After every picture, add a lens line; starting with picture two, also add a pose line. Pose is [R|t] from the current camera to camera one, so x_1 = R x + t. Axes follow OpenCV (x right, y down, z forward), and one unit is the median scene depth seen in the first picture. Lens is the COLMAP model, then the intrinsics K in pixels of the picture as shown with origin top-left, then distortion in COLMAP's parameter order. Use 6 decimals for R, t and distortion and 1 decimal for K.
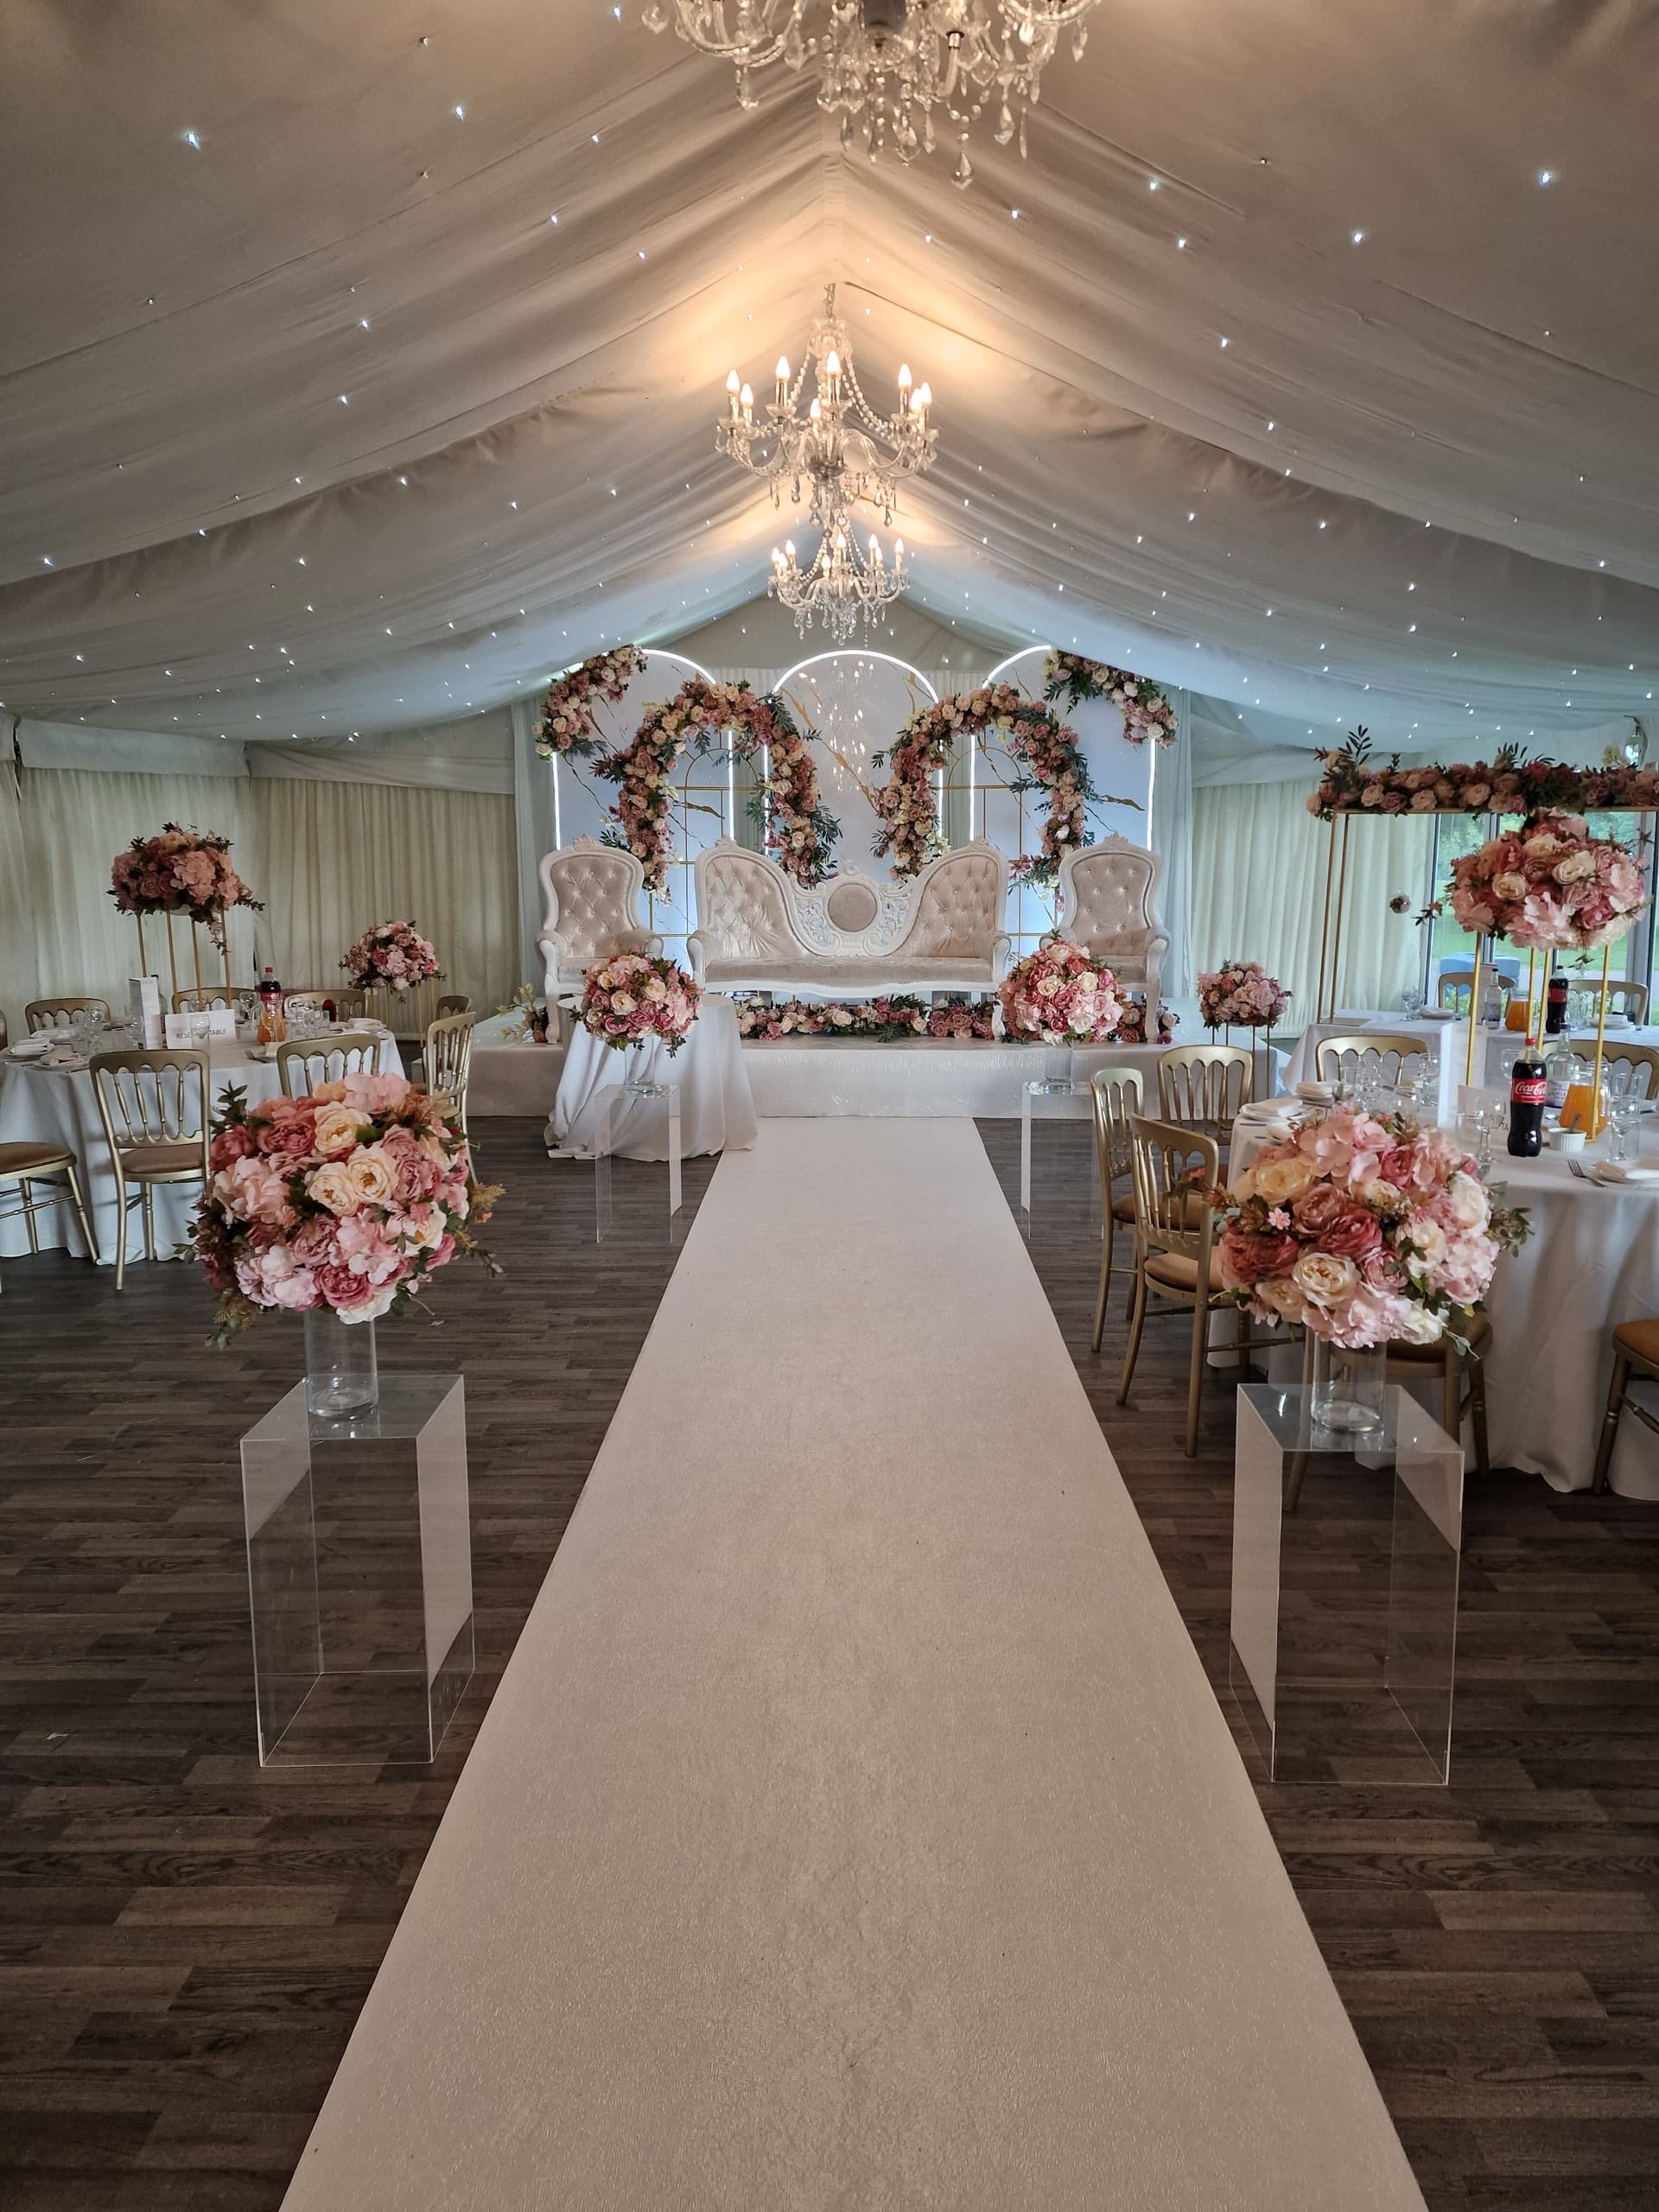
lens RADIAL K [[1435.2, 0, 829.5], [0, 1435.2, 1106.0], [0, 0, 1]] dist [0.057419, -0.000286]
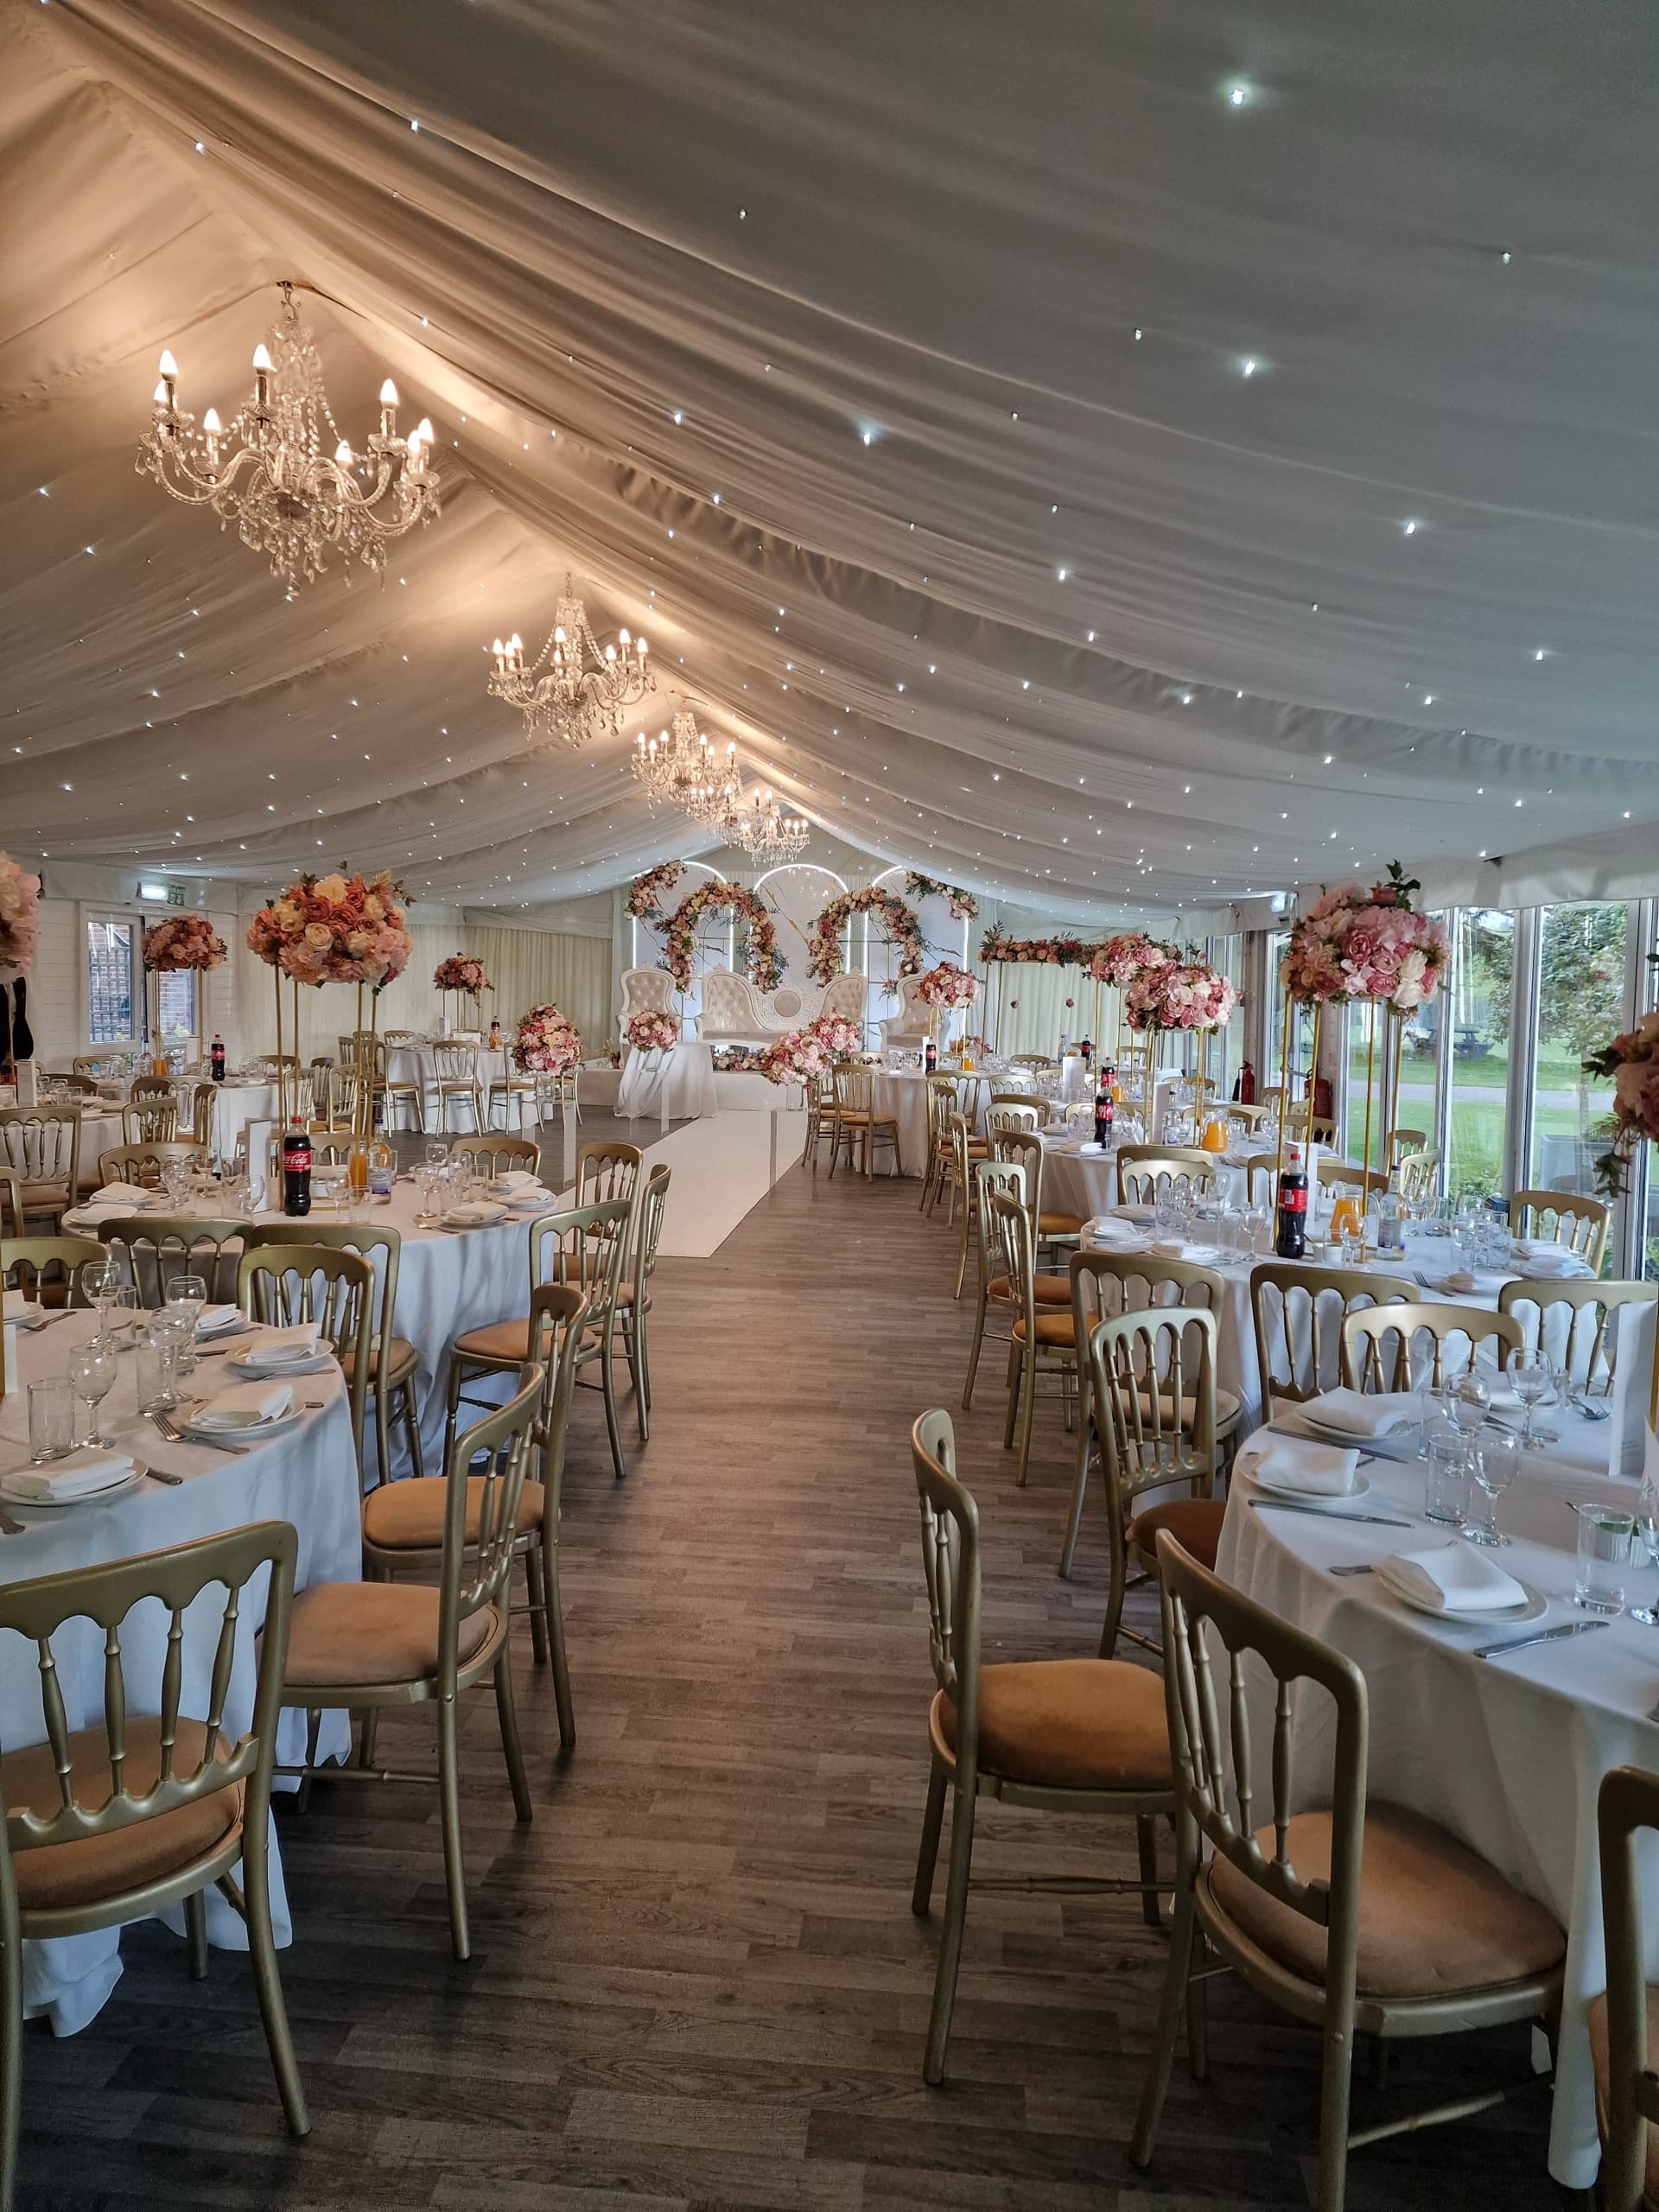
lens RADIAL K [[1435.2, 0, 829.5], [0, 1435.2, 1106.0], [0, 0, 1]] dist [0.057419, -0.000286]
pose [[0.996930, 0.032315, -0.071314, 0.195734], [-0.038700, 0.995184, -0.090063, 0.148400], [0.068060, 0.092547, 0.993380, -0.775669]]
